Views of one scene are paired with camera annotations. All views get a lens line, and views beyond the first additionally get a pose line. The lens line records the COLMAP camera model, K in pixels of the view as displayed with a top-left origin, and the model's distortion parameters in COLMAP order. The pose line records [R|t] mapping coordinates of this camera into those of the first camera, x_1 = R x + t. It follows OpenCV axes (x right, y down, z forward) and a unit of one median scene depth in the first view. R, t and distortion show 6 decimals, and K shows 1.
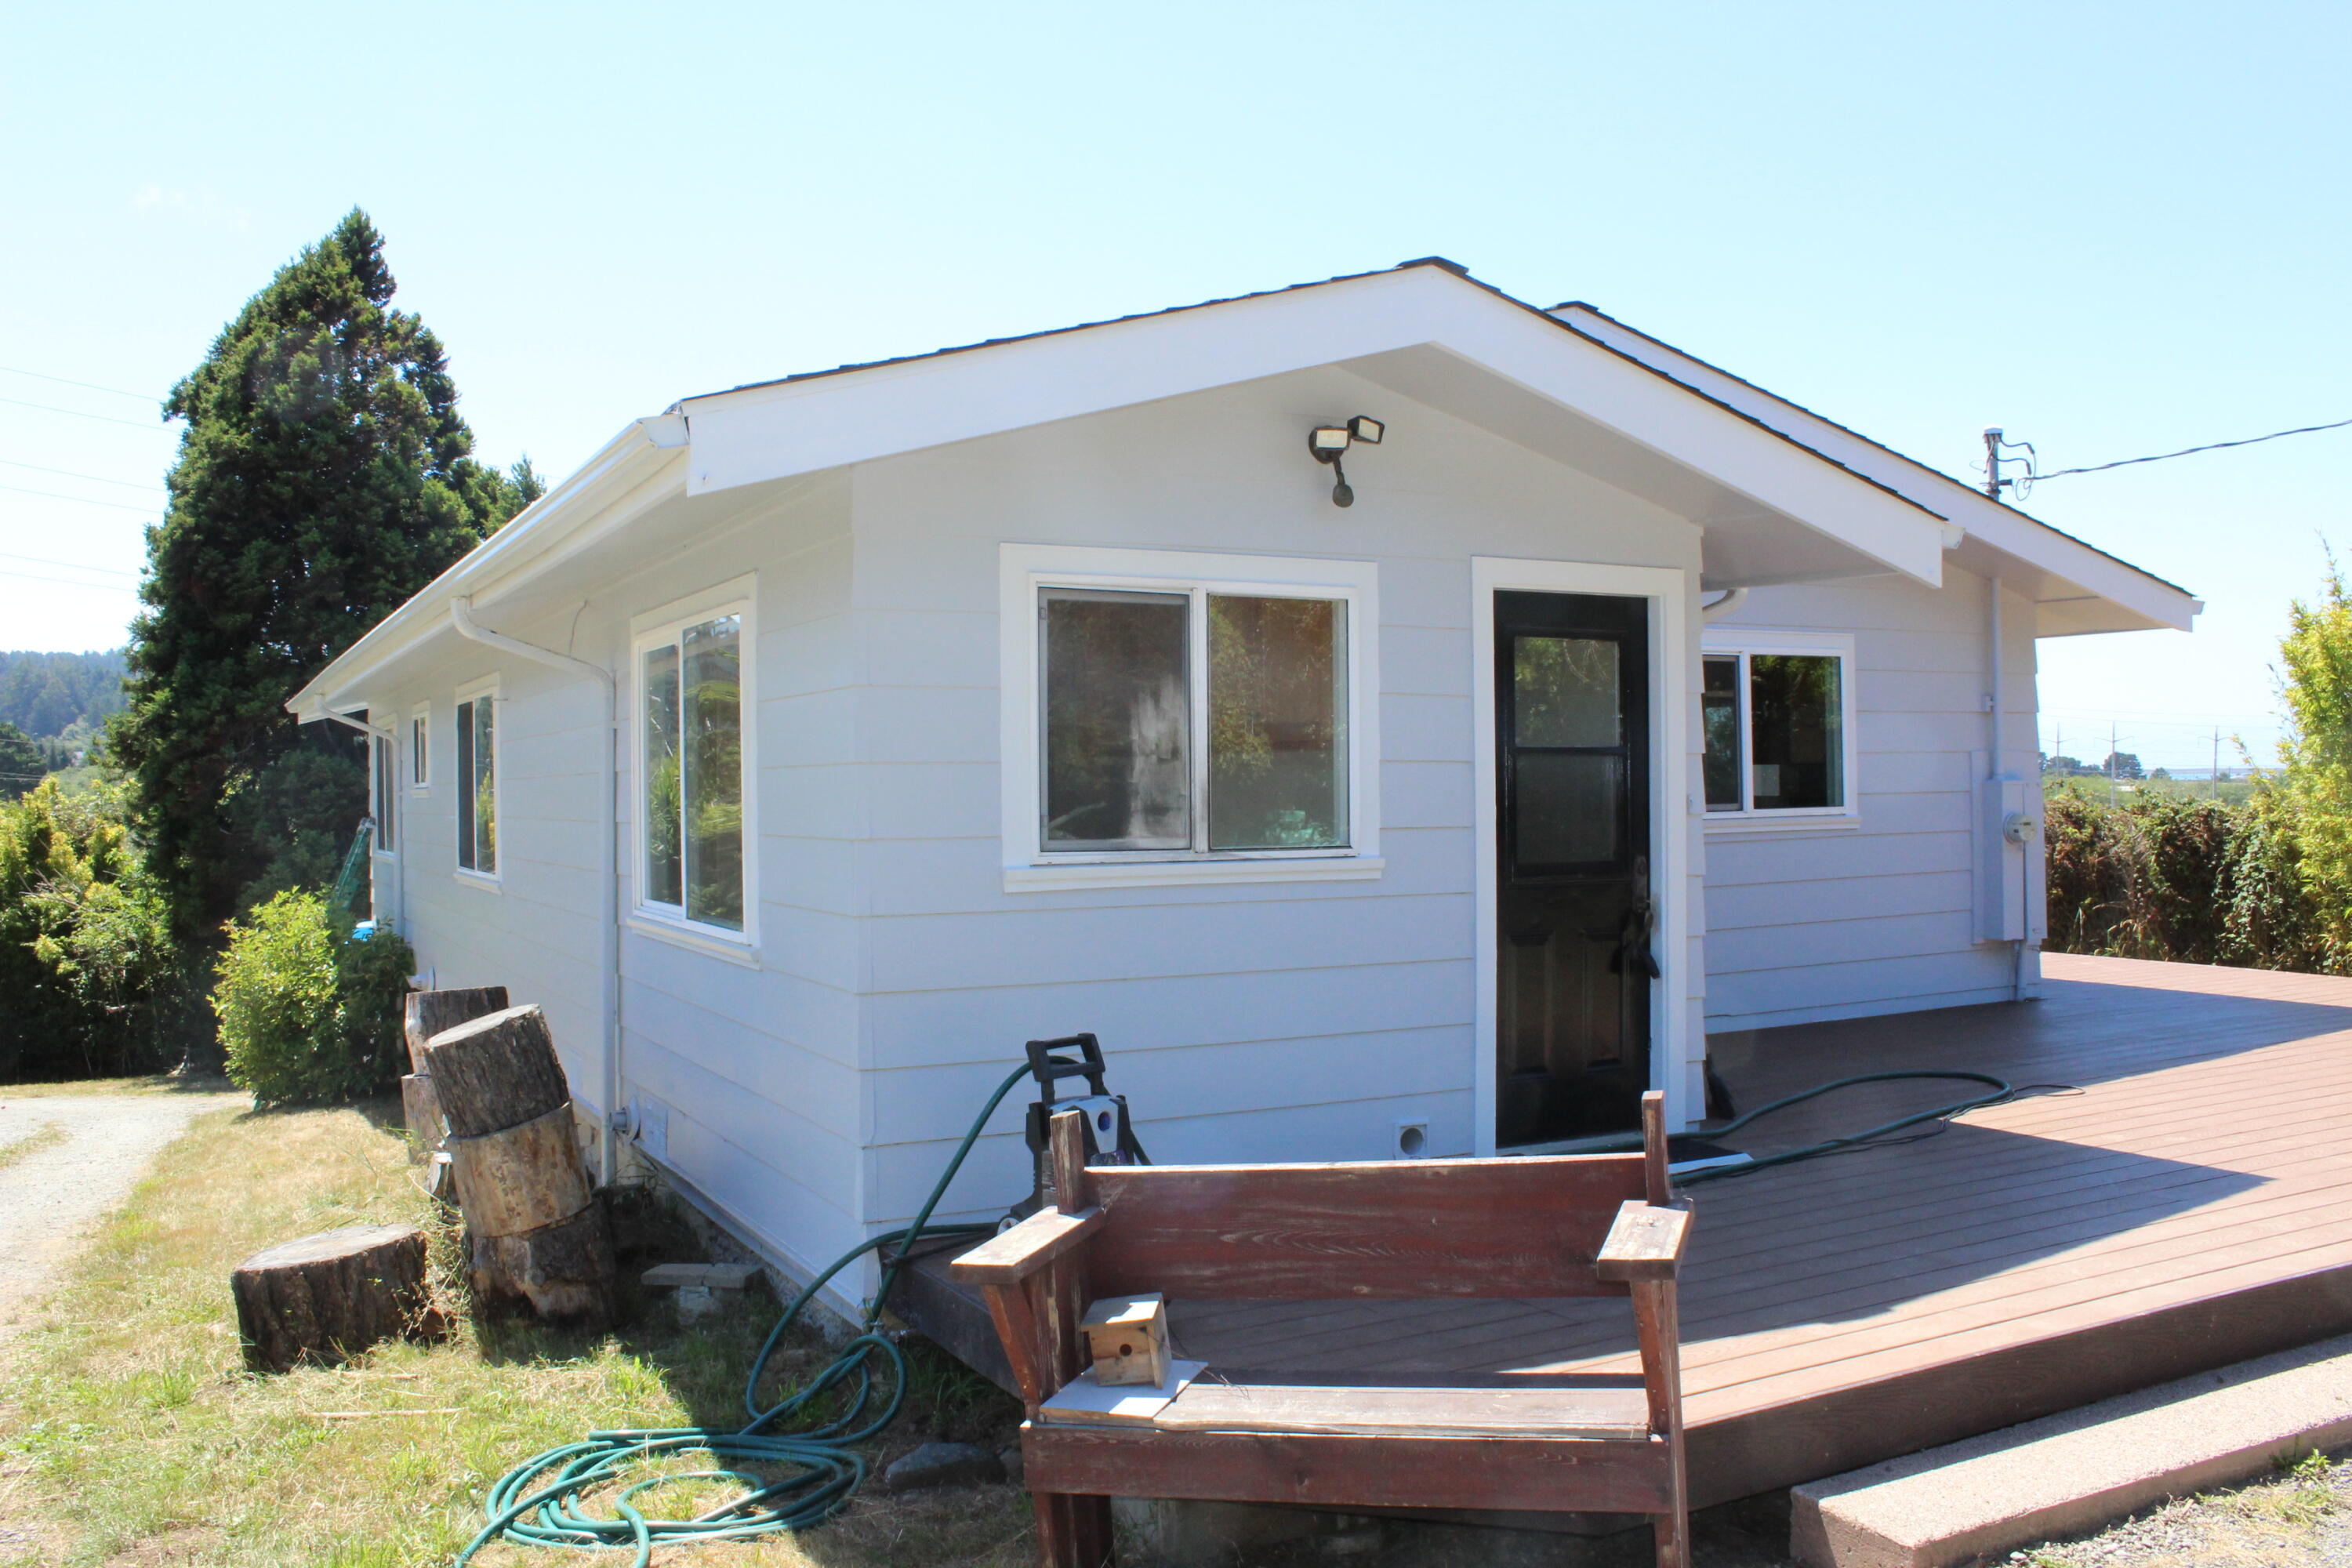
lens RADIAL K [[1985.0, 0, 1120.1], [0, 1985.0, 753.6], [0, 0, 1]] dist [-0.297595, 0.498403]
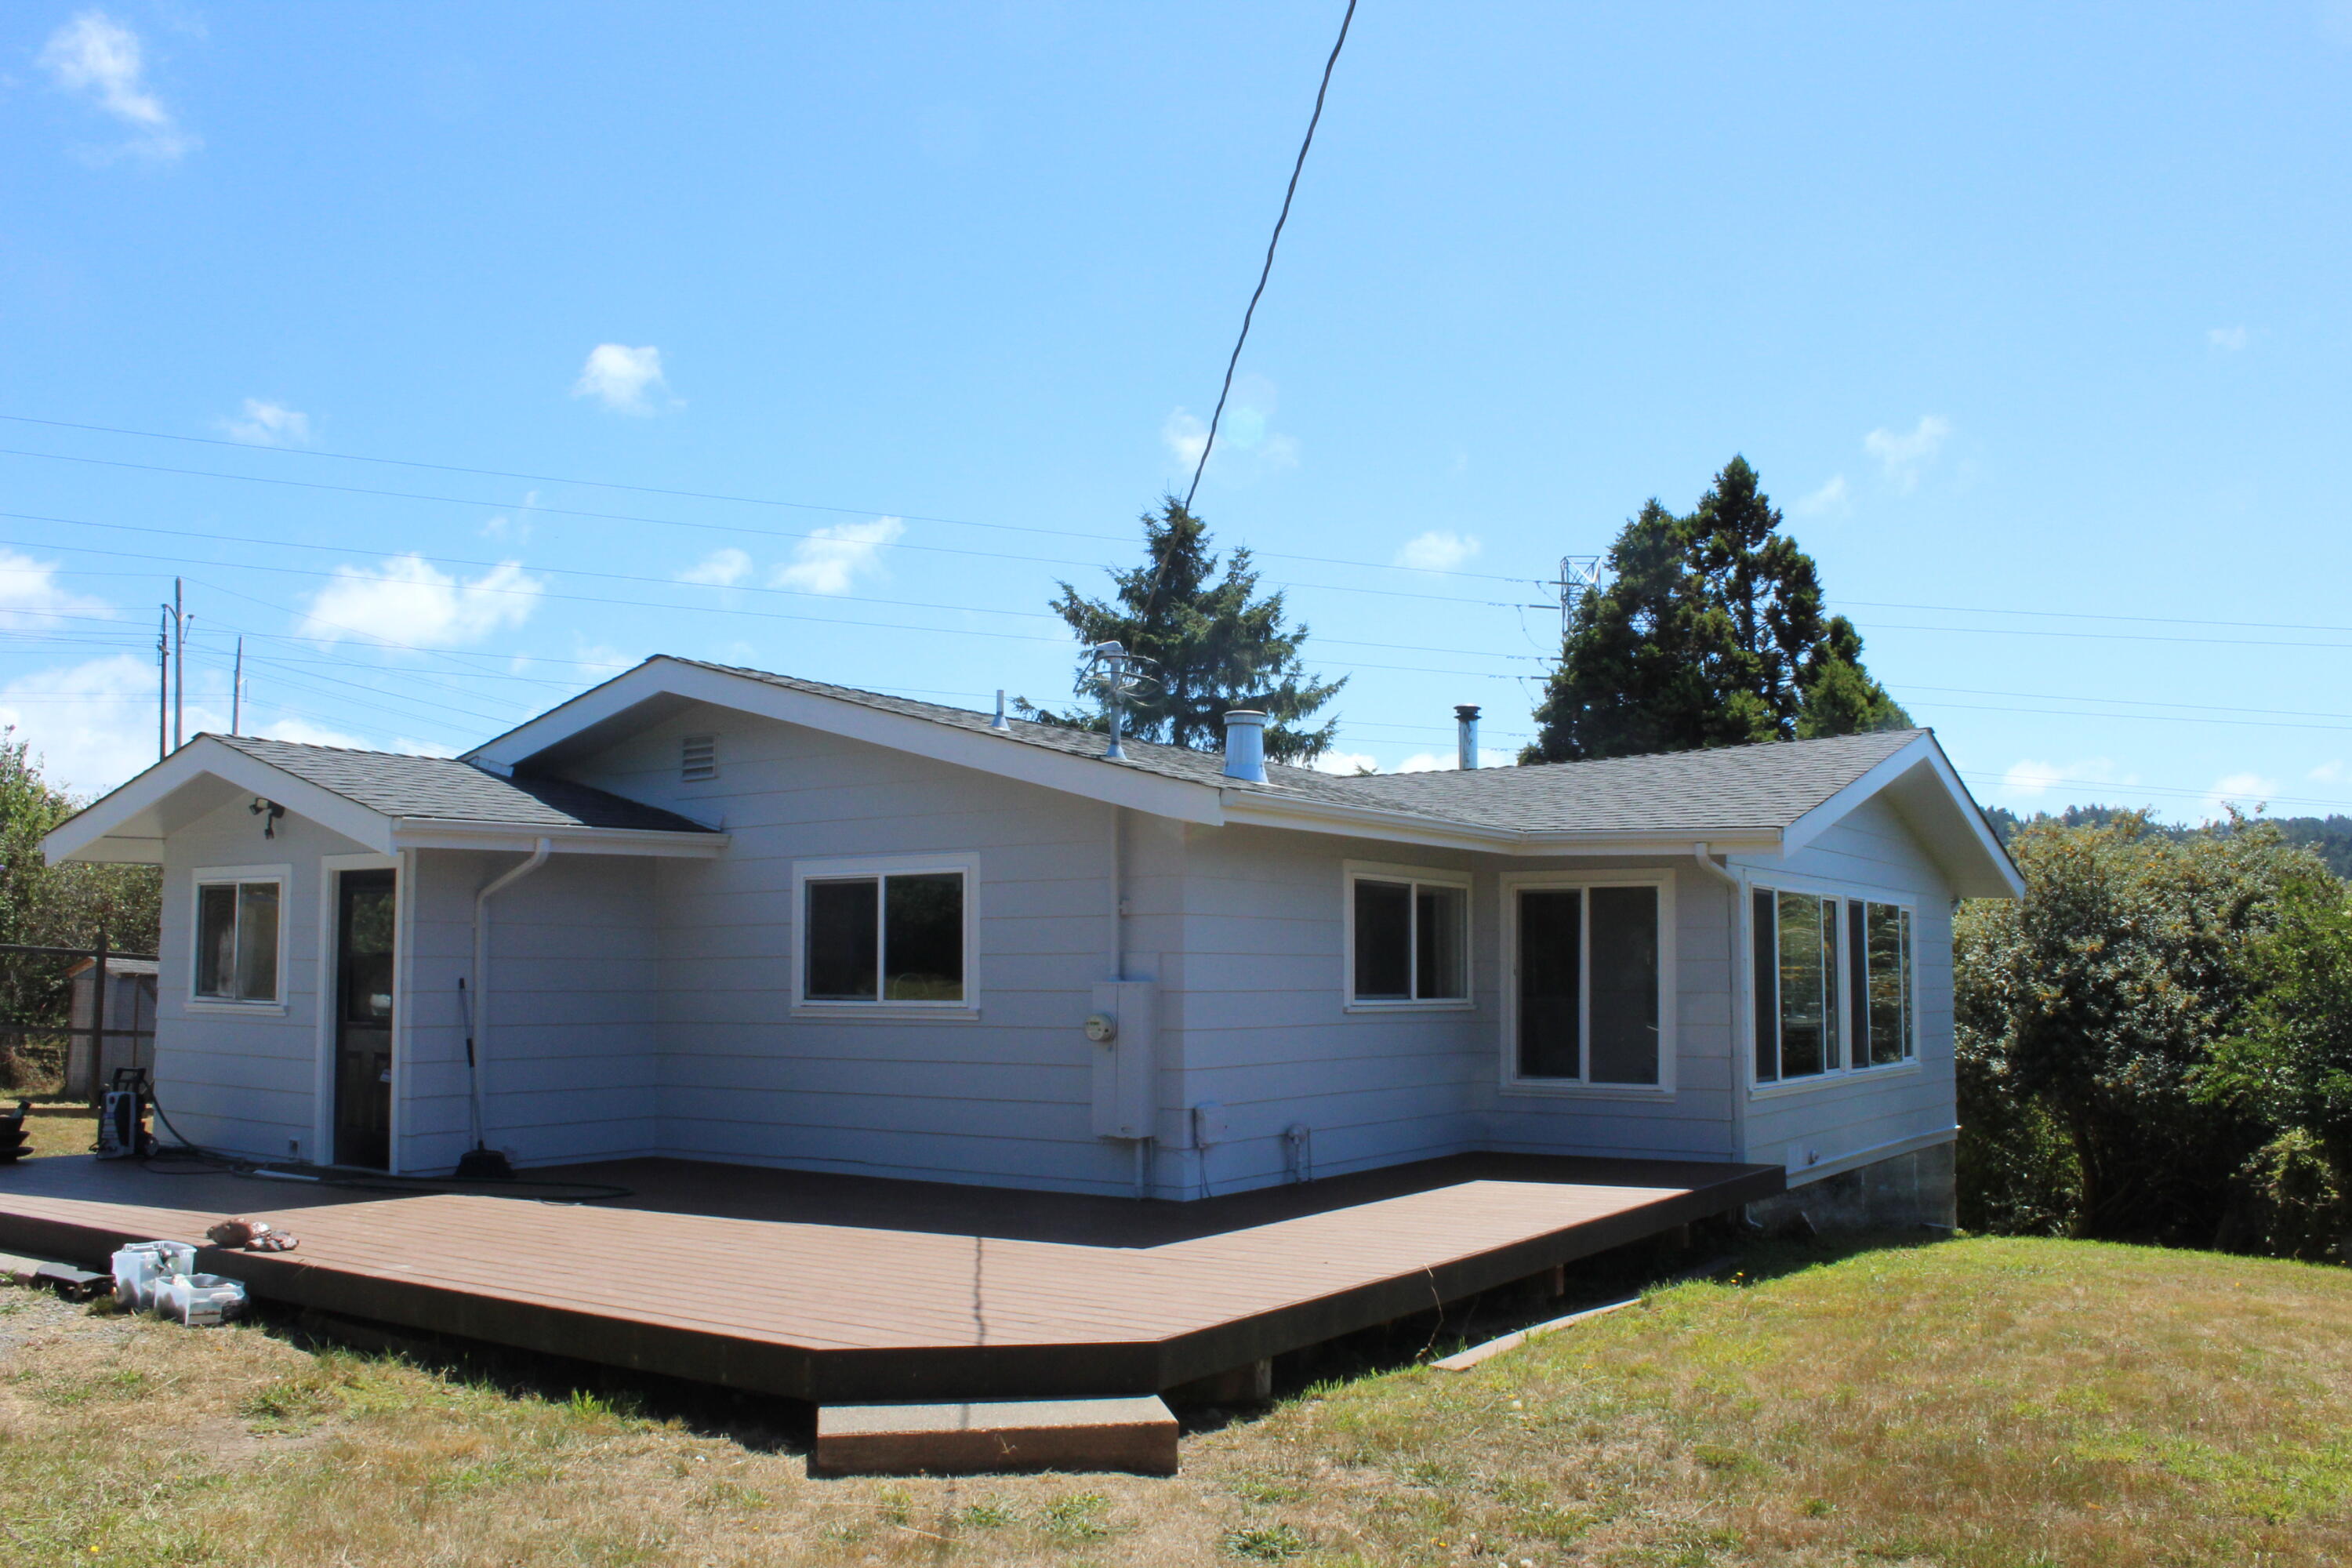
lens RADIAL K [[1985.0, 0, 1120.1], [0, 1985.0, 753.6], [0, 0, 1]] dist [-0.297595, 0.498403]
pose [[0.493537, -0.091381, -0.864911, 2.286309], [0.009553, 0.994975, -0.099671, -0.002504], [0.869672, 0.040929, 0.491930, 0.749512]]
